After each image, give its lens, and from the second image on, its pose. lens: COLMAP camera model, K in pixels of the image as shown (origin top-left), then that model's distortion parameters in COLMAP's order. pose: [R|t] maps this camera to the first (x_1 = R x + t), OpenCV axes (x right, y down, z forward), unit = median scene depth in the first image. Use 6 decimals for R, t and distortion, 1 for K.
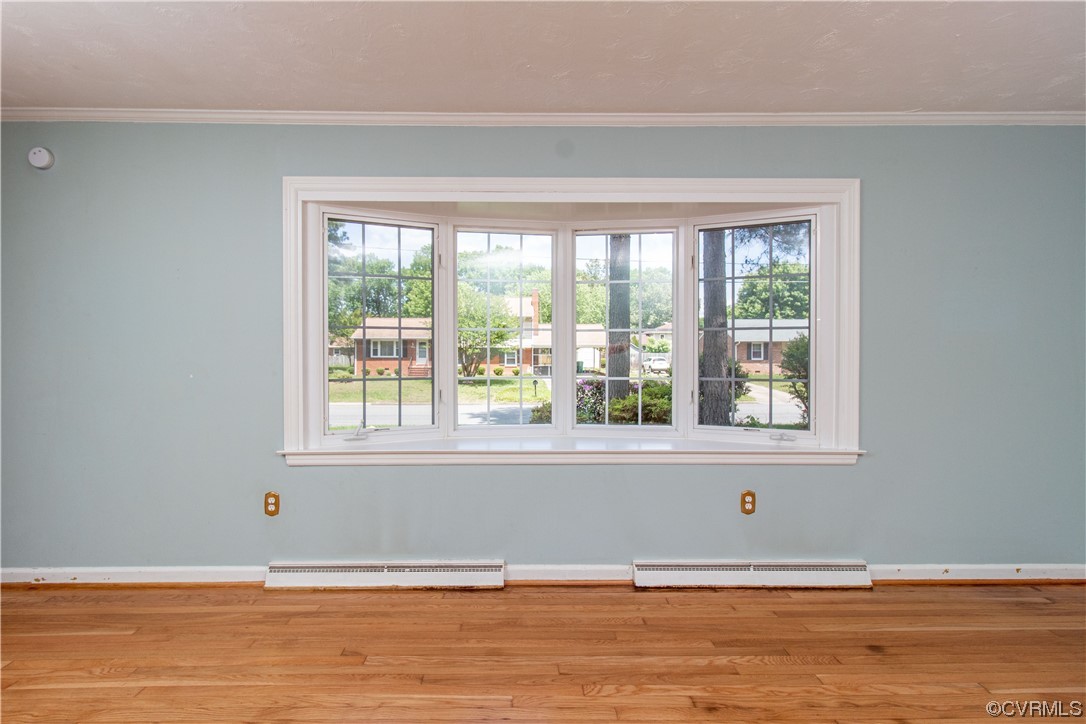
lens RADIAL K [[505.2, 0, 526.8], [0, 505.2, 352.3], [0, 0, 1]] dist [0.003710, 0.000565]
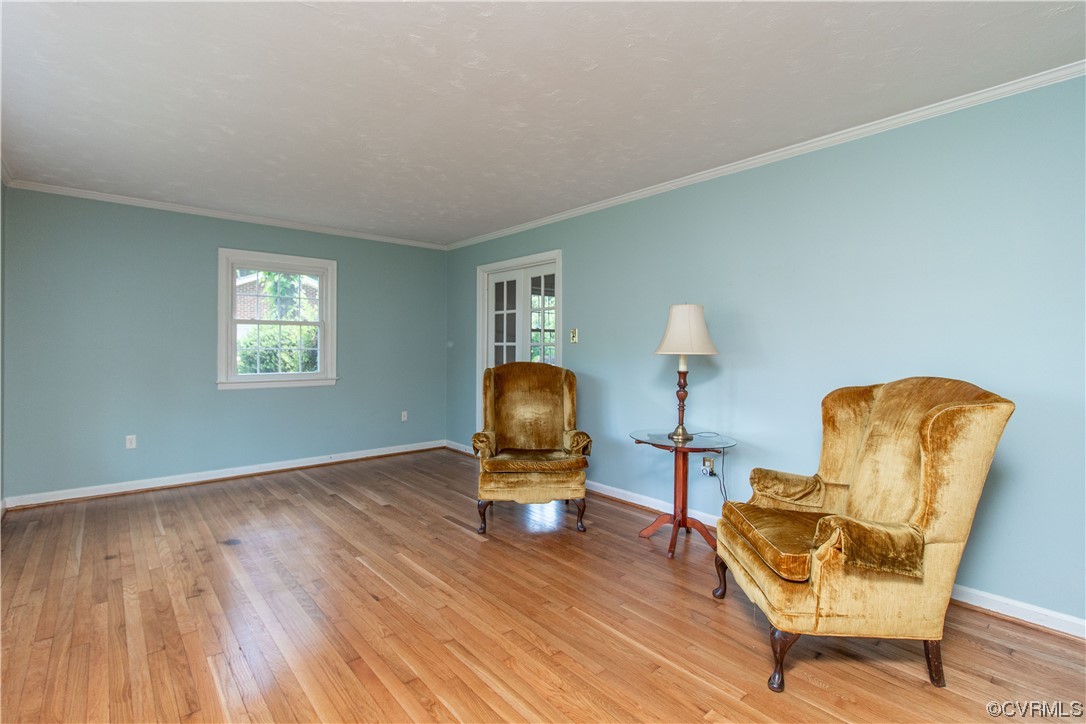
lens RADIAL K [[502.3, 0, 541.4], [0, 502.3, 356.5], [0, 0, 1]] dist [0.007557, -0.000349]
pose [[-0.645399, -0.014045, 0.763717, -0.922770], [-0.003249, 0.999872, 0.015642, 0.000212], [-0.763839, 0.007614, -0.645362, 0.792225]]
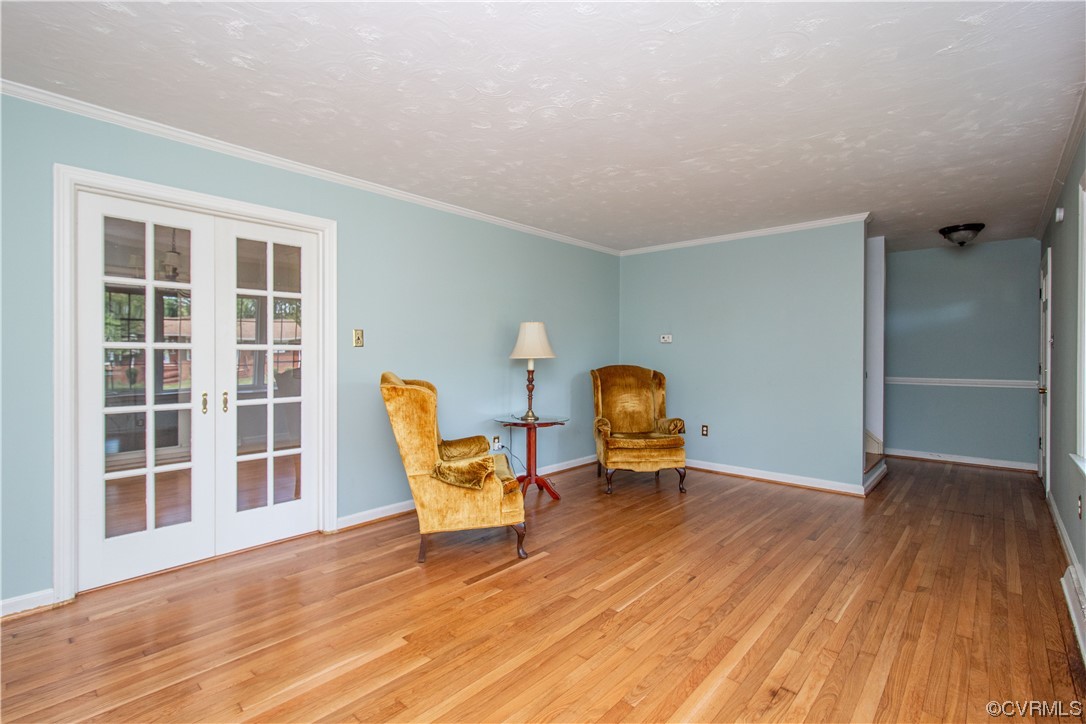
lens RADIAL K [[502.3, 0, 541.4], [0, 502.3, 356.5], [0, 0, 1]] dist [0.007557, -0.000349]
pose [[-0.681080, 0.004333, -0.732197, 0.986851], [-0.005144, 0.999929, 0.010703, -0.009346], [0.732191, 0.011056, -0.681009, 0.908045]]
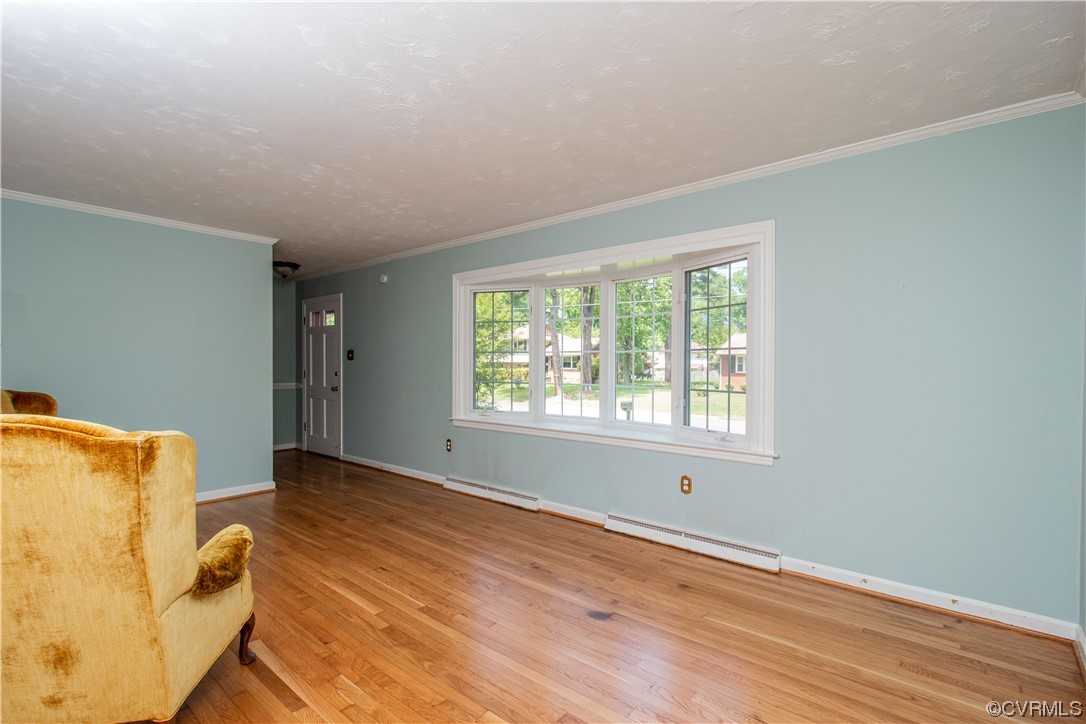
lens RADIAL K [[511.0, 0, 543.0], [0, 511.0, 362.0], [0, 0, 1]] dist [0.001419, -0.000067]
pose [[0.753935, -0.000065, -0.656948, 1.048714], [-0.007459, 0.999935, -0.008660, -0.002194], [0.656906, 0.011429, 0.753886, -0.232469]]
